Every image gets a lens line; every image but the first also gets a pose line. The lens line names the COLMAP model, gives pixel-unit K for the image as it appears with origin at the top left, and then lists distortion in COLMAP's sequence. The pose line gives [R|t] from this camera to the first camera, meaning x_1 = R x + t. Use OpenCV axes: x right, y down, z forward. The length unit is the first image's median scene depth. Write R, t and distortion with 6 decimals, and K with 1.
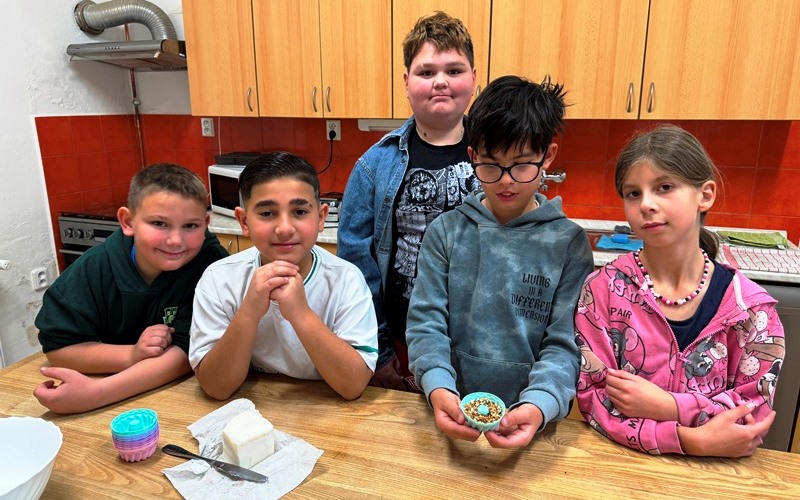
lens RADIAL K [[565.2, 0, 400.0], [0, 565.2, 250.0], [0, 0, 1]] dist [0.007315, -0.005209]
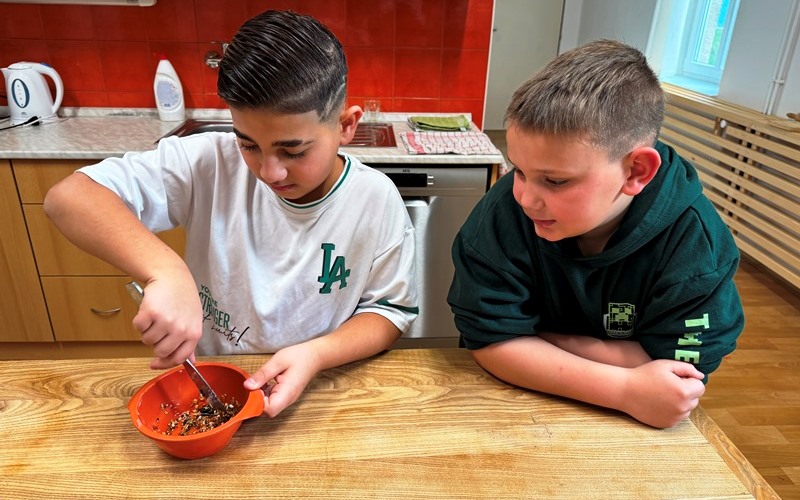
lens RADIAL K [[565.2, 0, 400.0], [0, 565.2, 250.0], [0, 0, 1]] dist [0.007315, -0.005209]
pose [[0.923545, -0.135731, 0.358667, 0.172325], [0.074647, 0.981007, 0.179033, 0.016811], [-0.376155, -0.138572, 0.916136, 0.083545]]
